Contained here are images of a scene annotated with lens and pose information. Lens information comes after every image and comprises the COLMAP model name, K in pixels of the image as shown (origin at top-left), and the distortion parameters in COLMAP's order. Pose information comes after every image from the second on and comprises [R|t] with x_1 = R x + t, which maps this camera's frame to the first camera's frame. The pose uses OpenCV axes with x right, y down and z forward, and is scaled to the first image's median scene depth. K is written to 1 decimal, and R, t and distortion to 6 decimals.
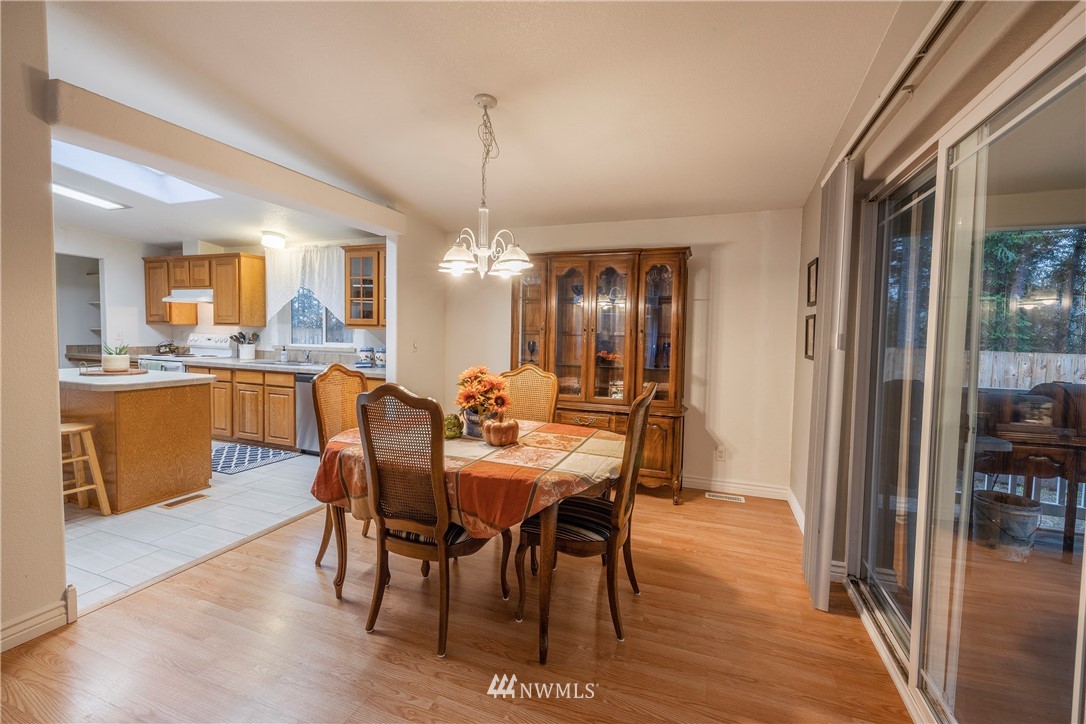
lens RADIAL K [[460.2, 0, 540.3], [0, 460.2, 354.6], [0, 0, 1]] dist [-0.001266, -0.000198]
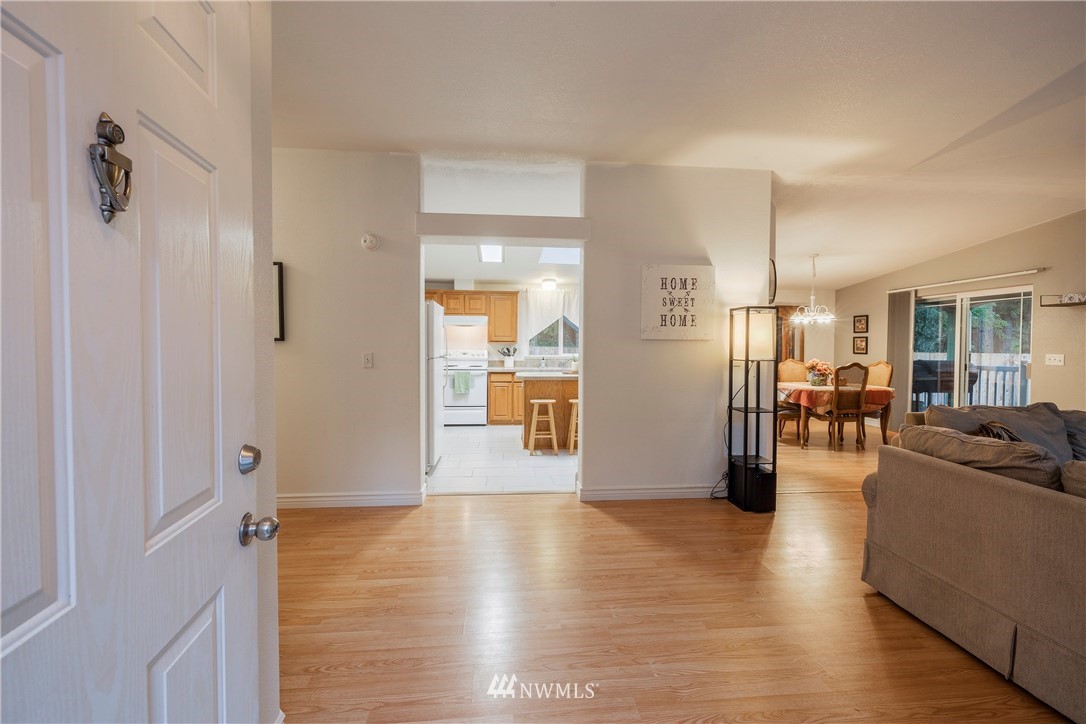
lens RADIAL K [[460.2, 0, 537.5], [0, 460.2, 362.1], [0, 0, 1]] dist [-0.001266, -0.000198]
pose [[0.891466, -0.023624, 0.452472, -1.184558], [0.034118, 0.999305, -0.015045, 0.018273], [-0.451802, 0.028850, 0.891652, -0.274267]]
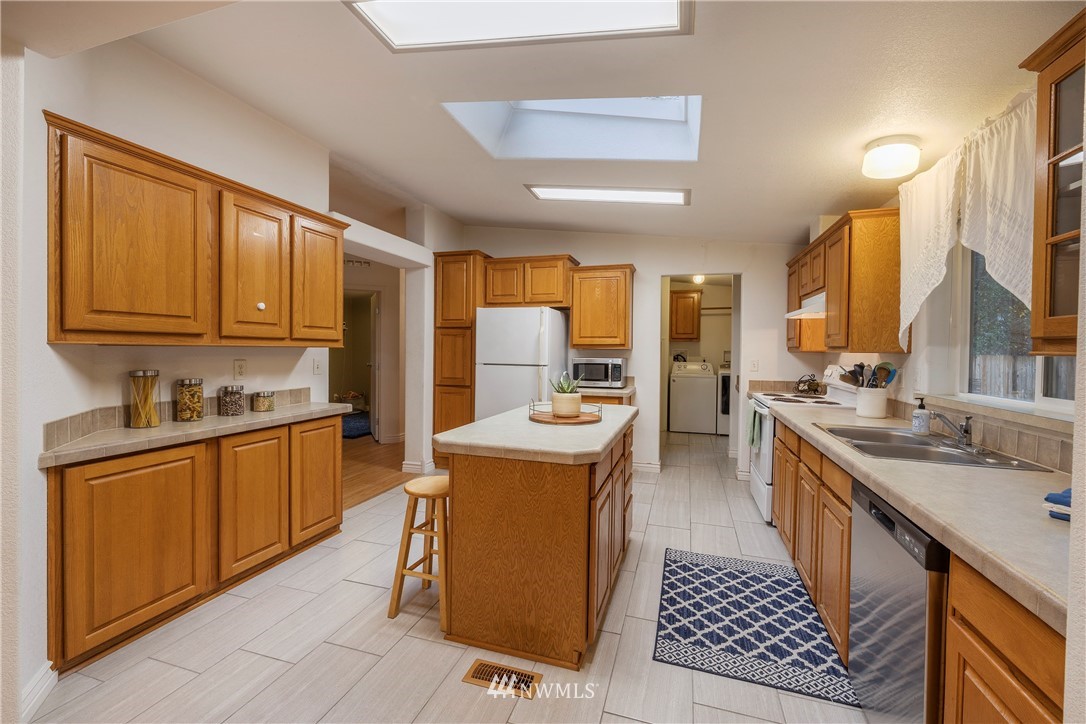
lens RADIAL K [[460.2, 0, 539.5], [0, 460.2, 359.3], [0, 0, 1]] dist [-0.001266, -0.000198]
pose [[0.053169, 0.004200, -0.998577, -0.143571], [-0.058356, 0.998295, 0.001091, -0.032822], [0.996879, 0.058215, 0.053323, 0.601777]]
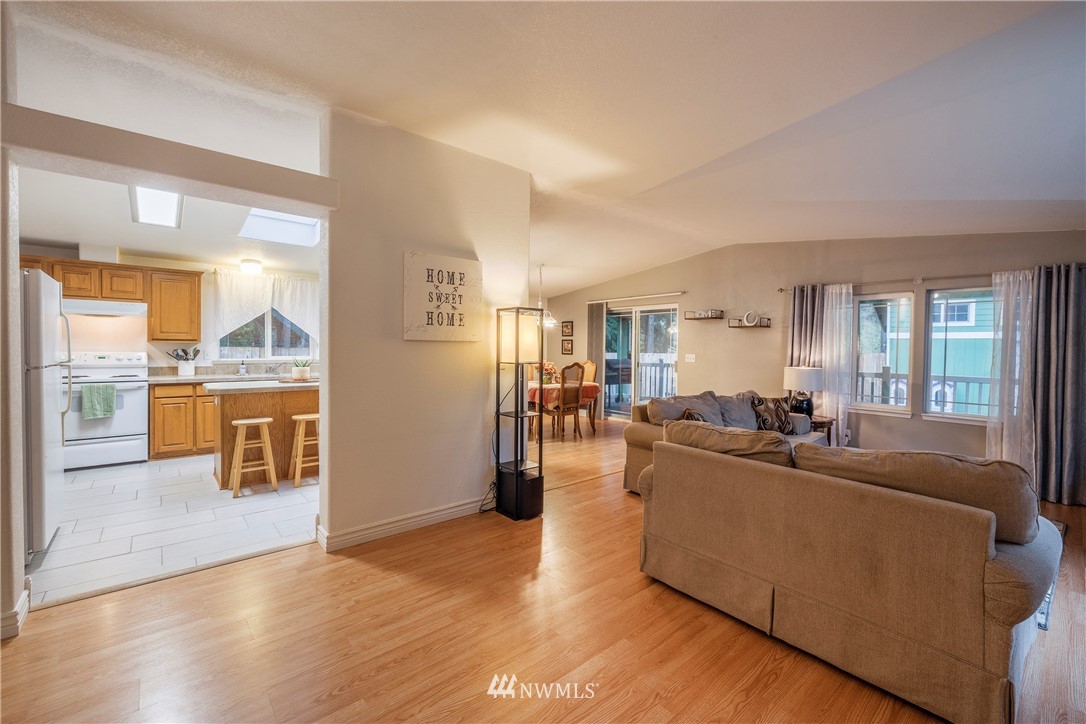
lens RADIAL K [[460.2, 0, 545.2], [0, 460.2, 358.6], [0, 0, 1]] dist [-0.001266, -0.000198]
pose [[0.458056, -0.028345, 0.888471, -1.163545], [0.052553, 0.998607, 0.004765, 0.008938], [-0.887368, 0.044509, 0.458908, -0.149364]]
